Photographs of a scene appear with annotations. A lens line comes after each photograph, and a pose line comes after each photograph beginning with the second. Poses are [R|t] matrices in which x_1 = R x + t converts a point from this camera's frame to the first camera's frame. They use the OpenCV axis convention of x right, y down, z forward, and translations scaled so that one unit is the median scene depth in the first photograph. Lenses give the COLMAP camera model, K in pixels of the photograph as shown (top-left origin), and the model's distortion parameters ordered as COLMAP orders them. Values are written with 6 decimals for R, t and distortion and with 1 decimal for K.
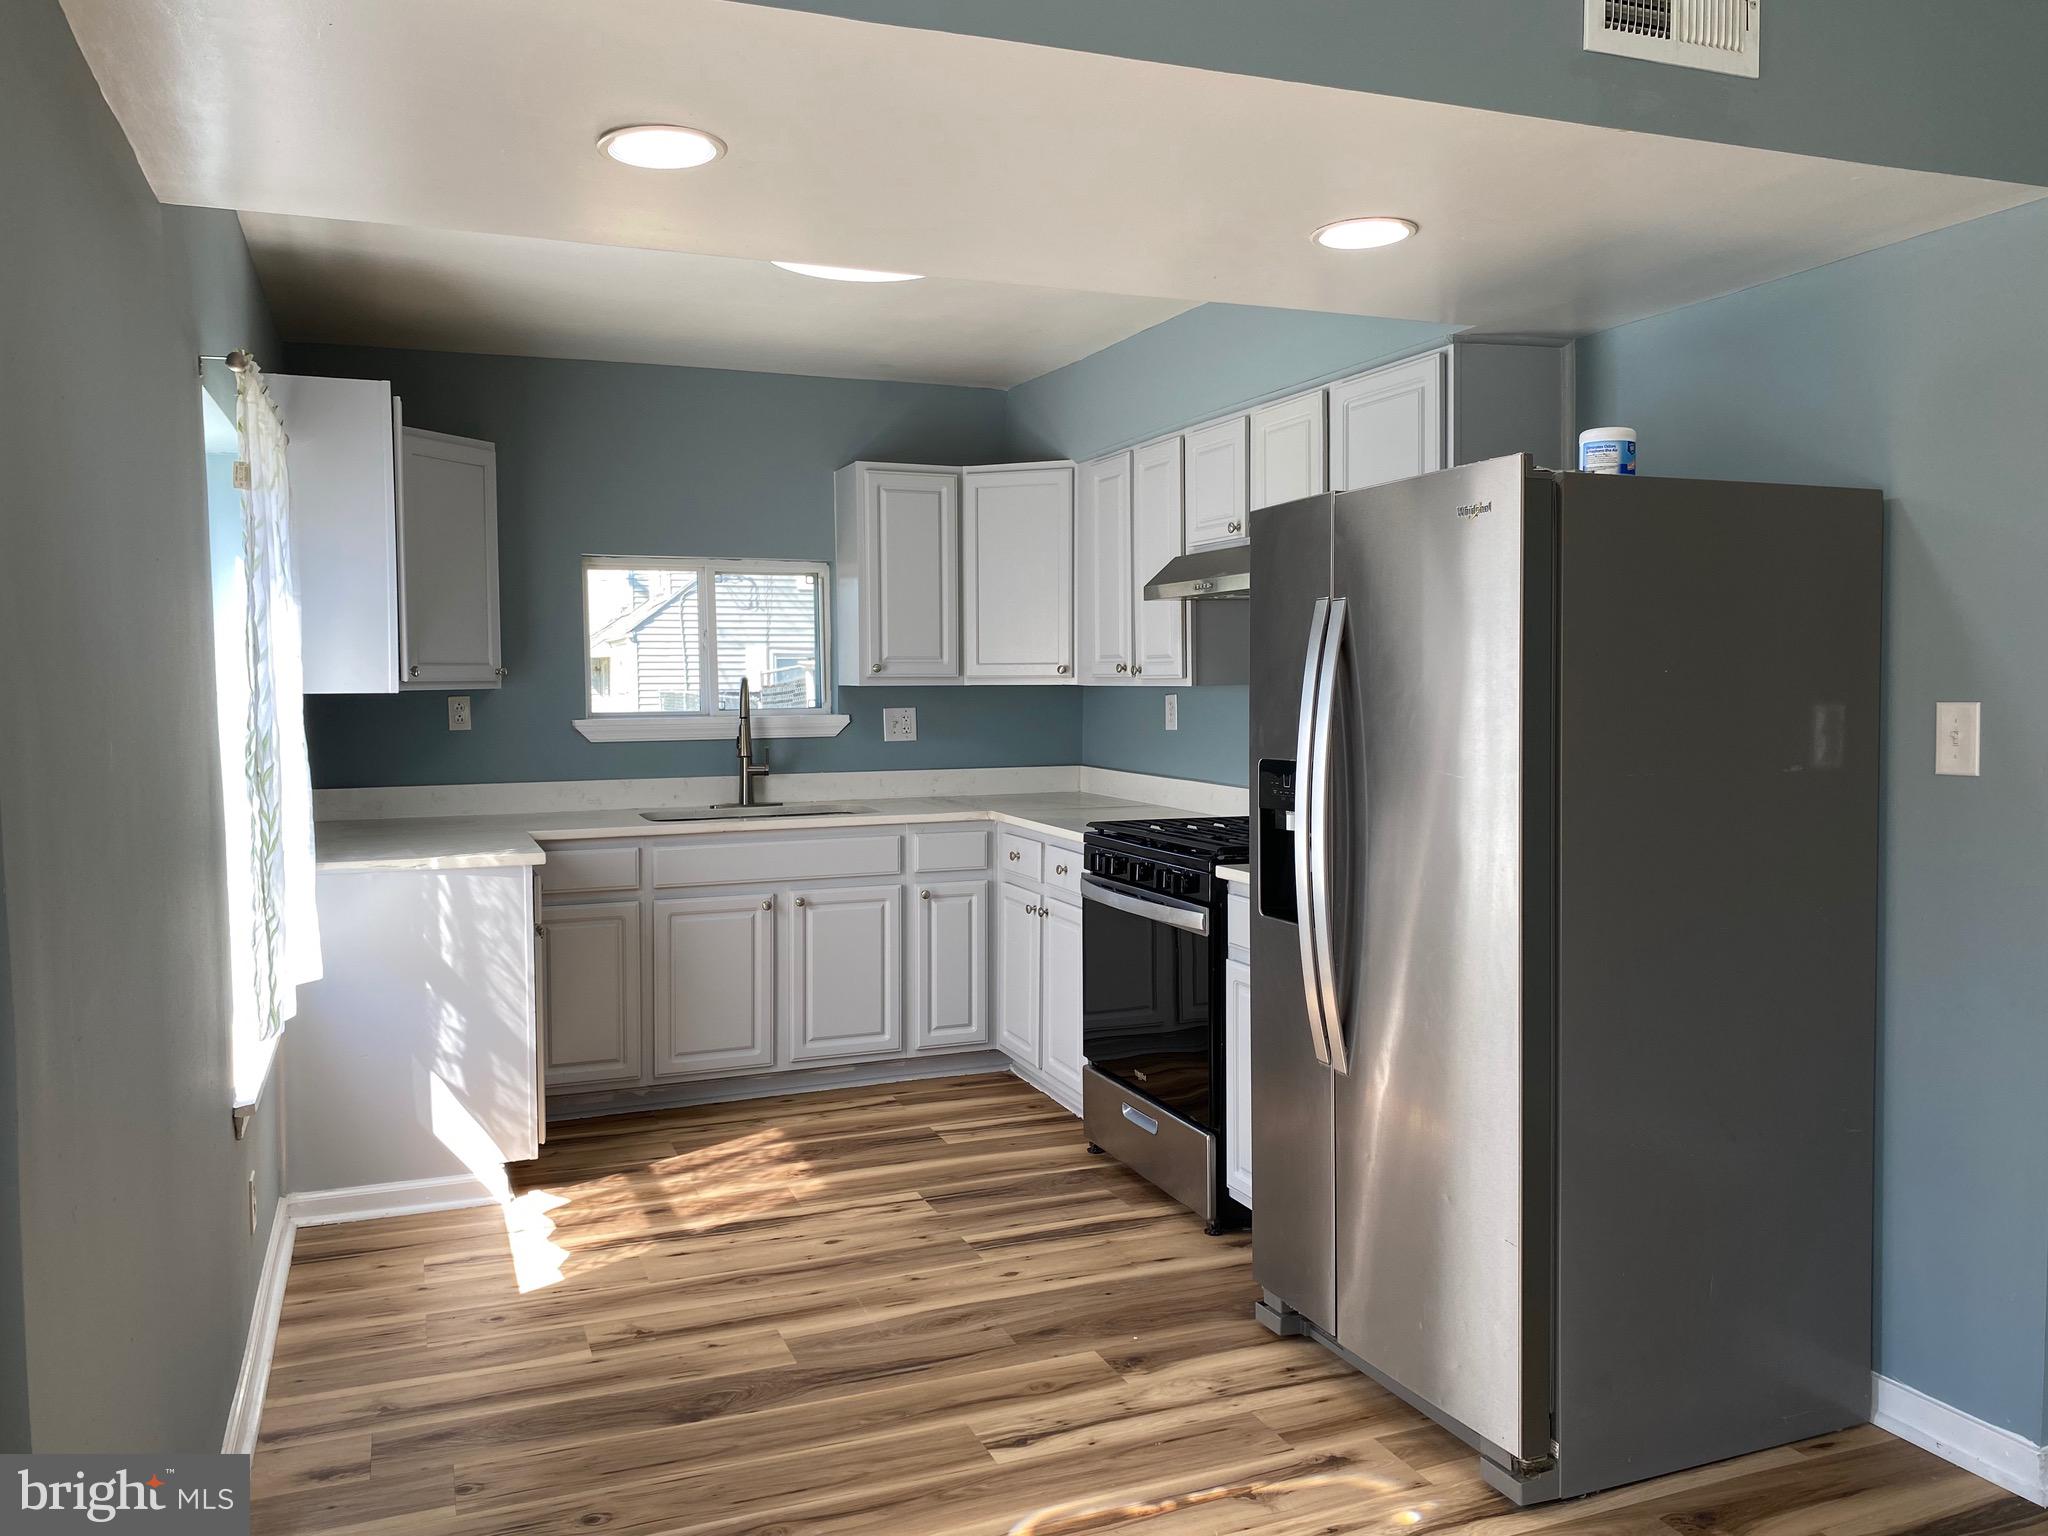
lens RADIAL K [[1570.0, 0, 1056.2], [0, 1570.0, 755.8], [0, 0, 1]] dist [0.035515, -0.043636]
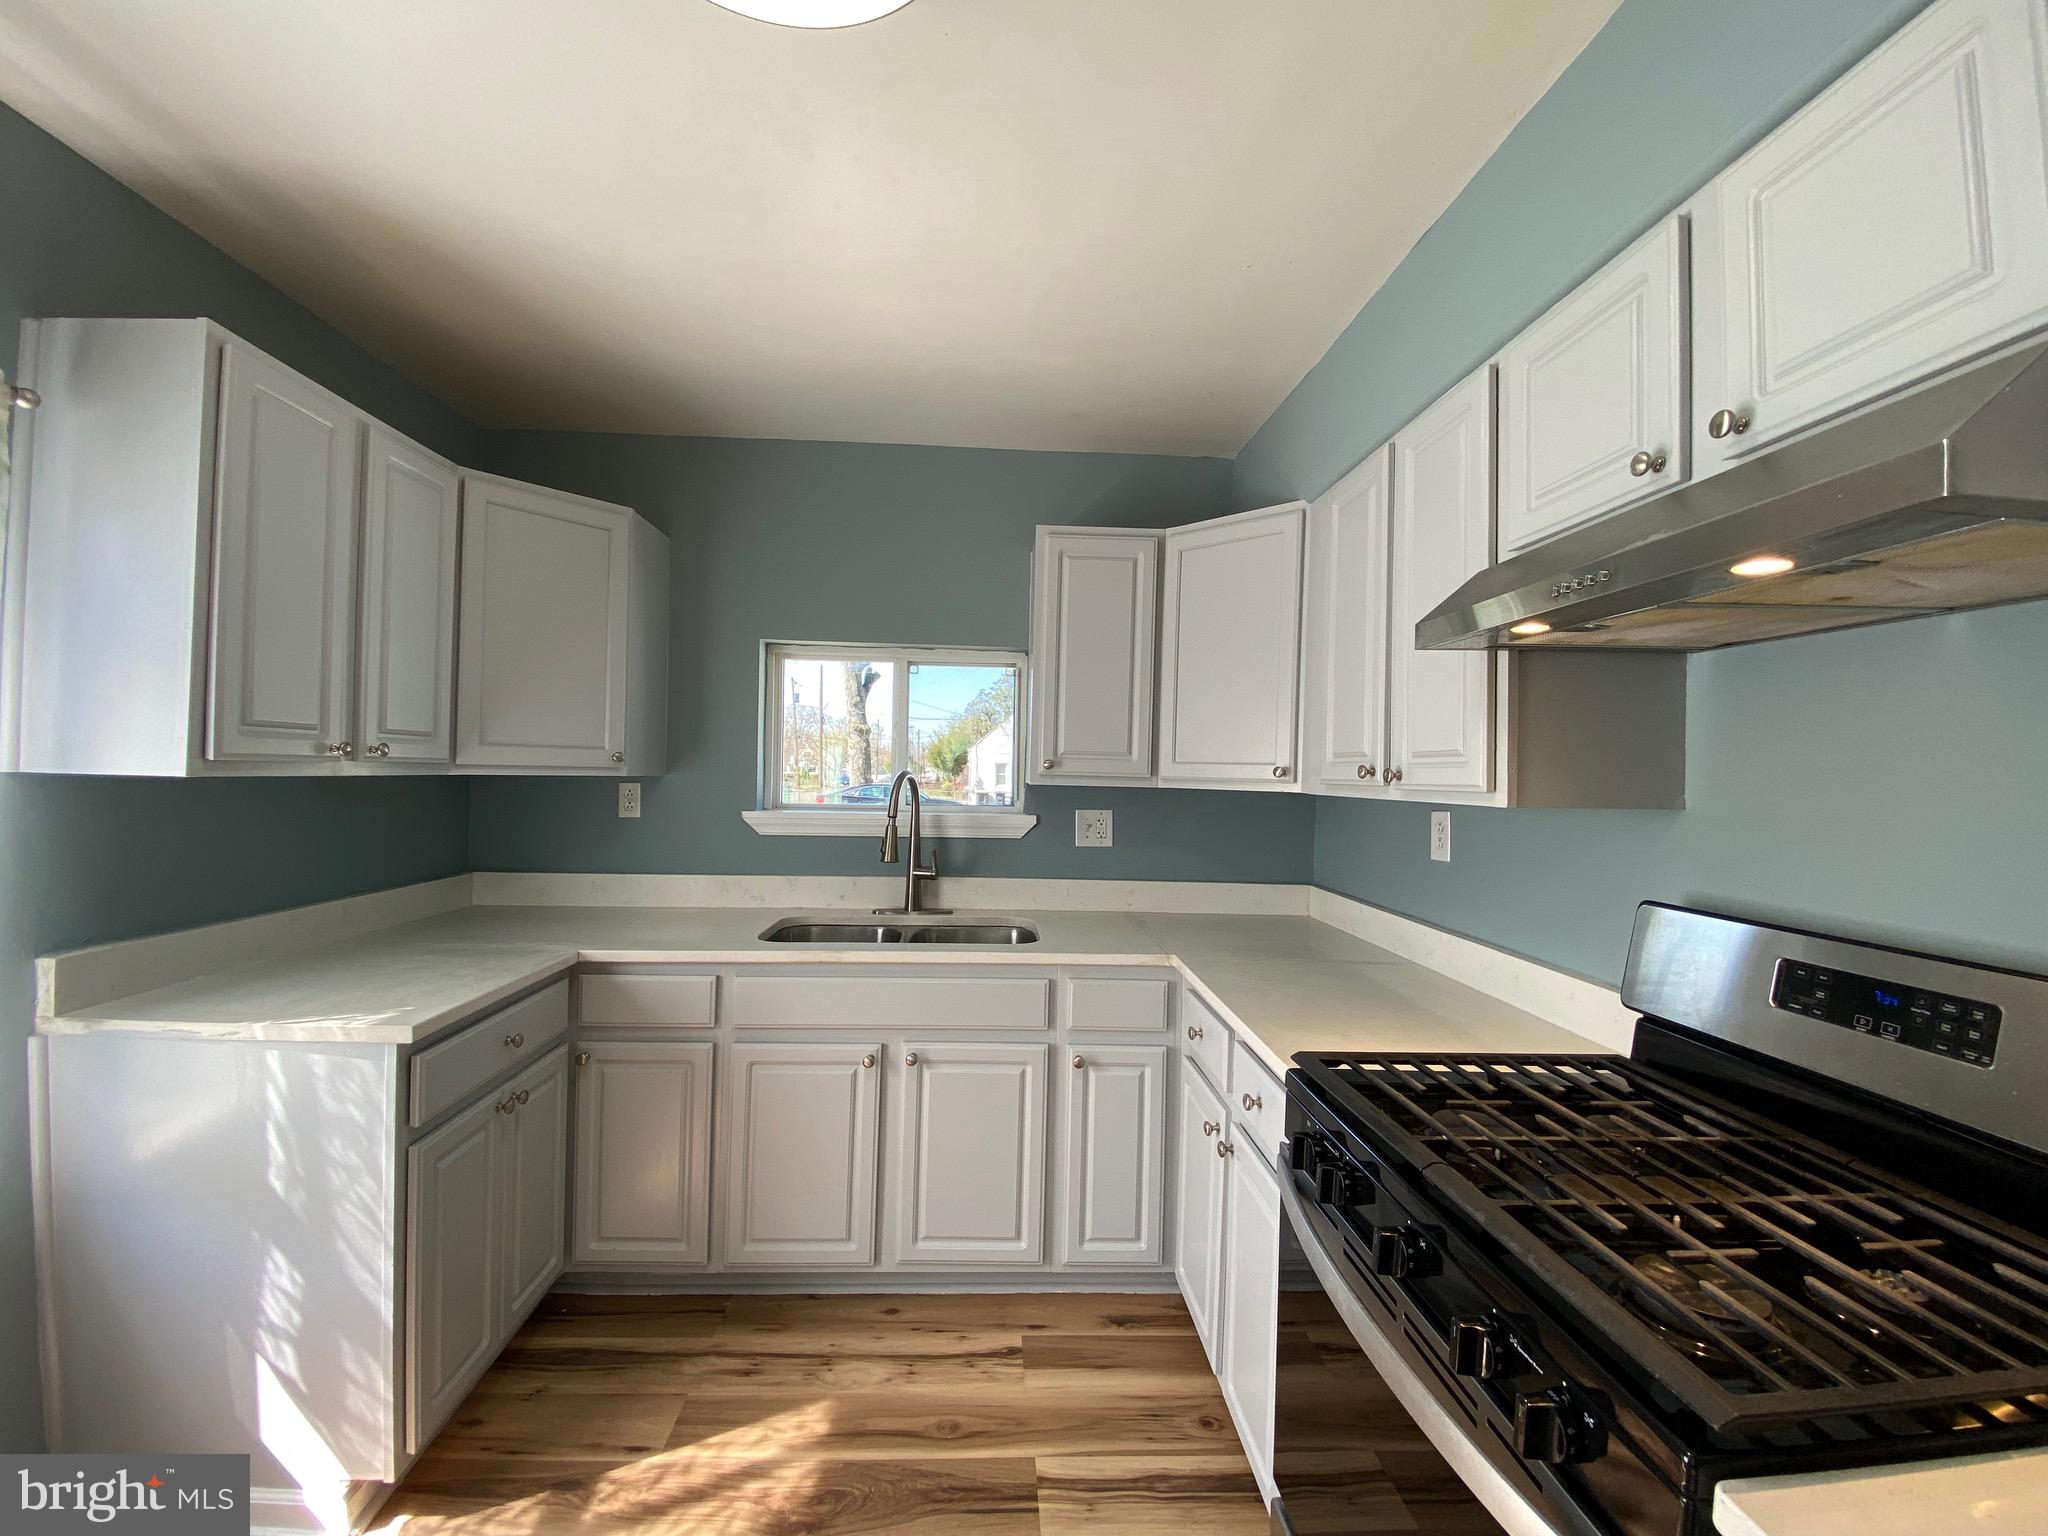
lens RADIAL K [[832.7, 0, 1014.4], [0, 832.7, 765.7], [0, 0, 1]] dist [0.018692, -0.015703]
pose [[0.939916, 0.025468, -0.340455, 0.022760], [-0.045958, 0.997576, -0.052256, -0.034373], [0.338299, 0.064763, 0.938808, 0.642253]]
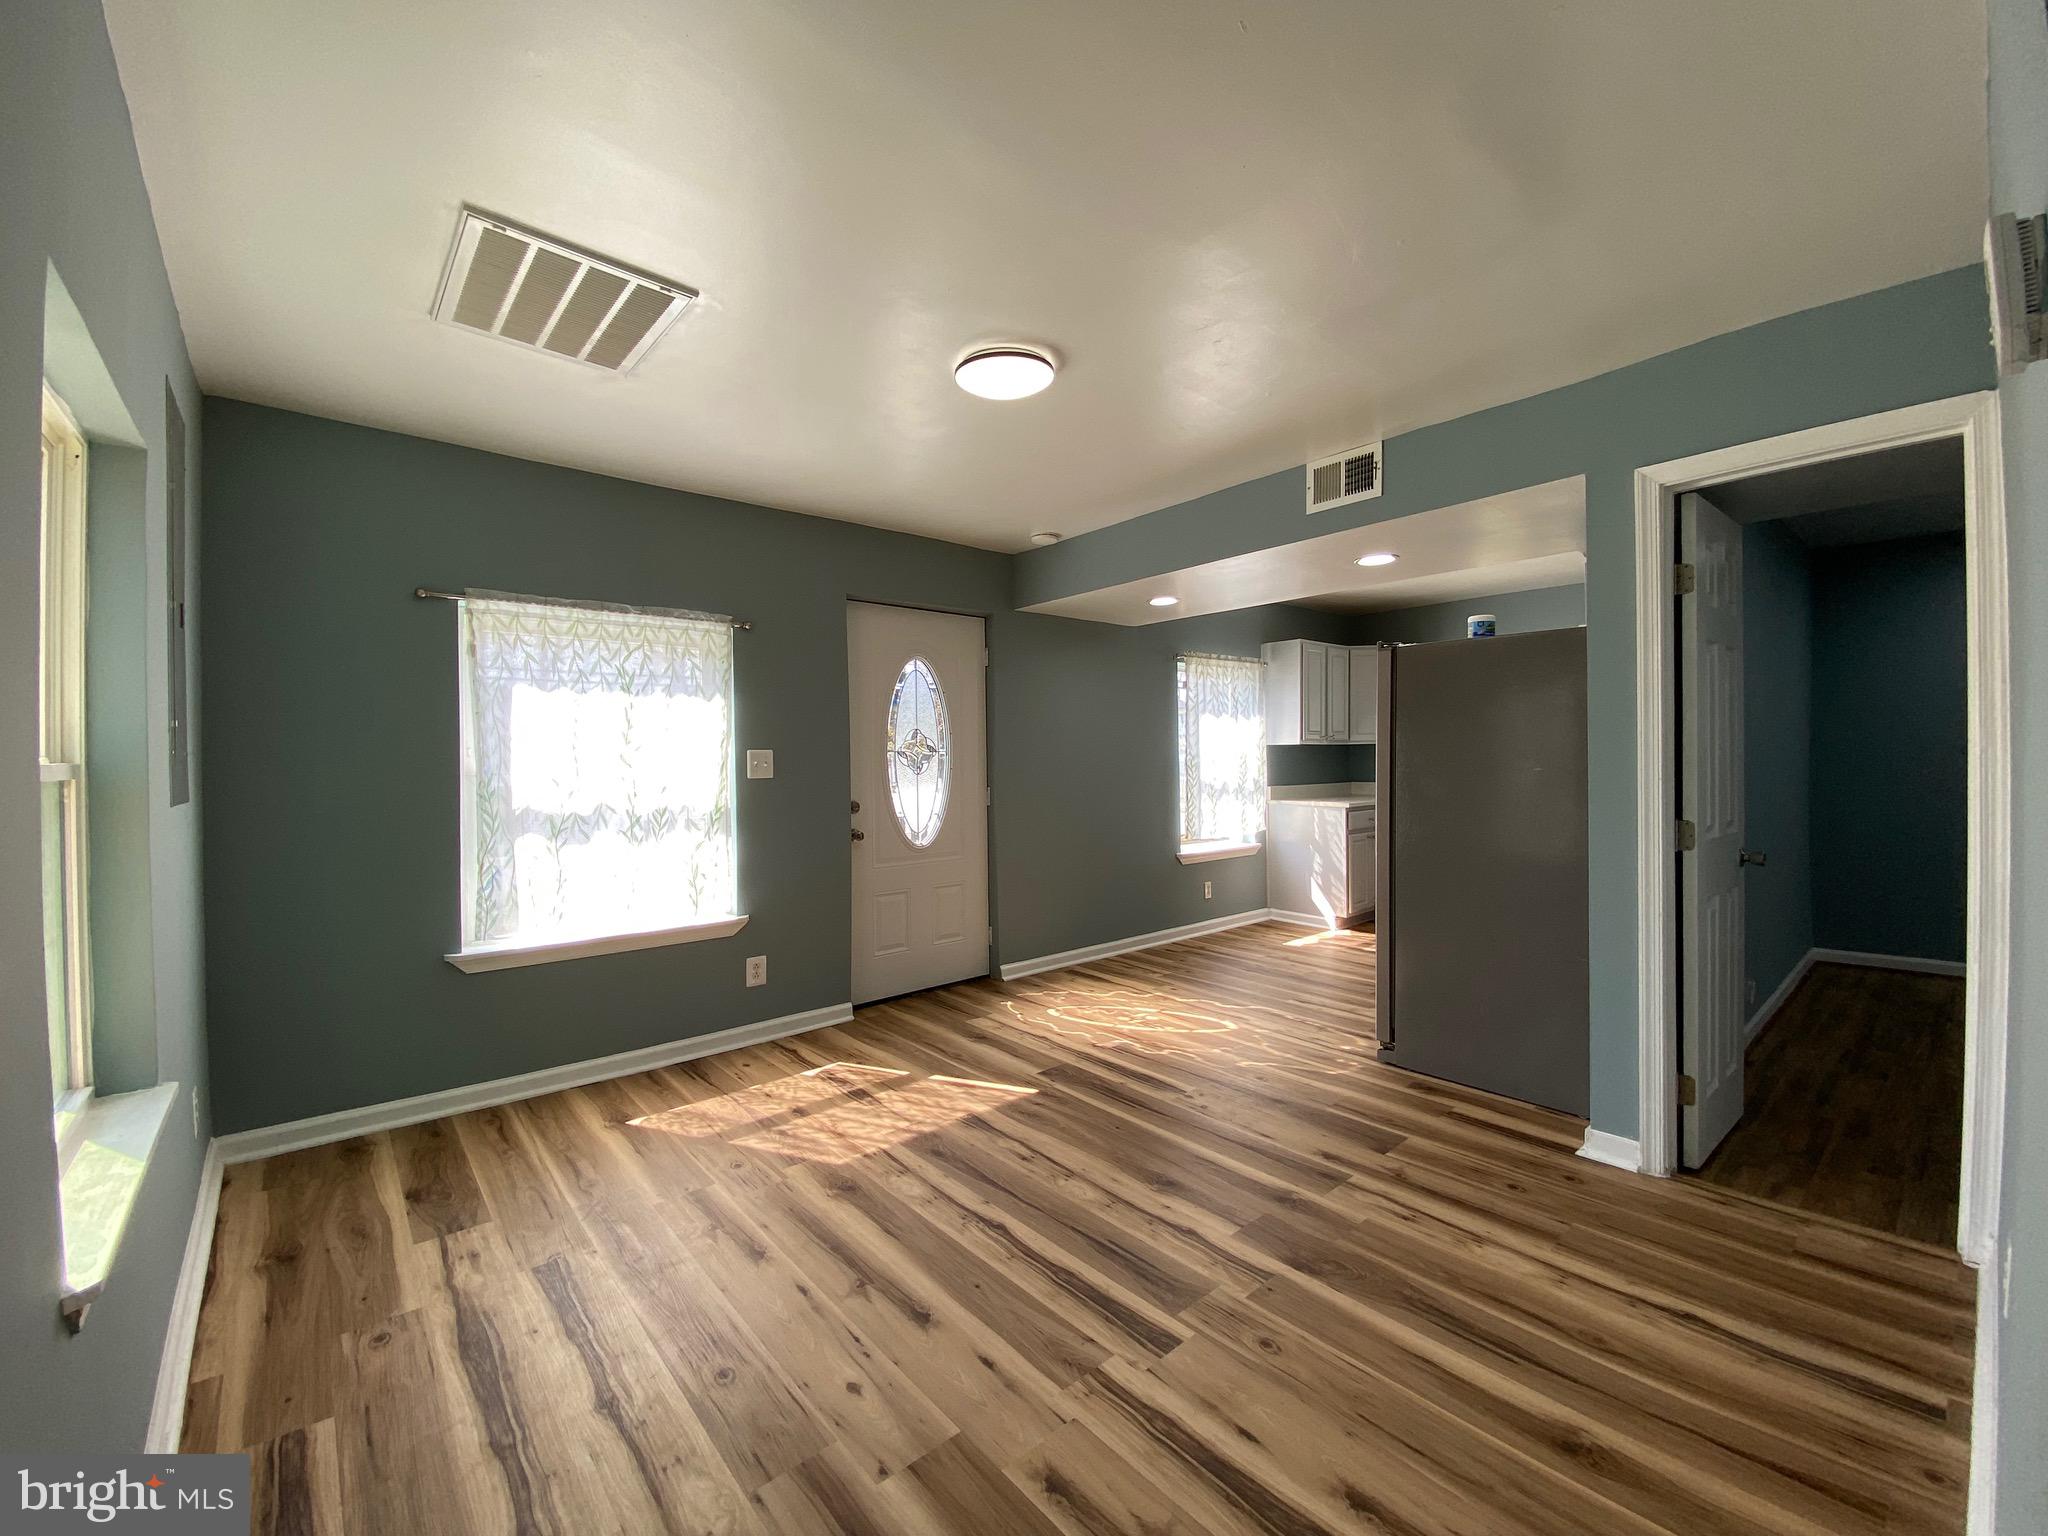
lens RADIAL K [[832.7, 0, 1007.6], [0, 832.7, 758.7], [0, 0, 1]] dist [0.018692, -0.015703]
pose [[0.310158, 0.009087, -0.950642, 0.722868], [-0.046888, 0.998884, -0.005749, 0.018480], [0.949528, 0.046357, 0.310237, 0.004631]]
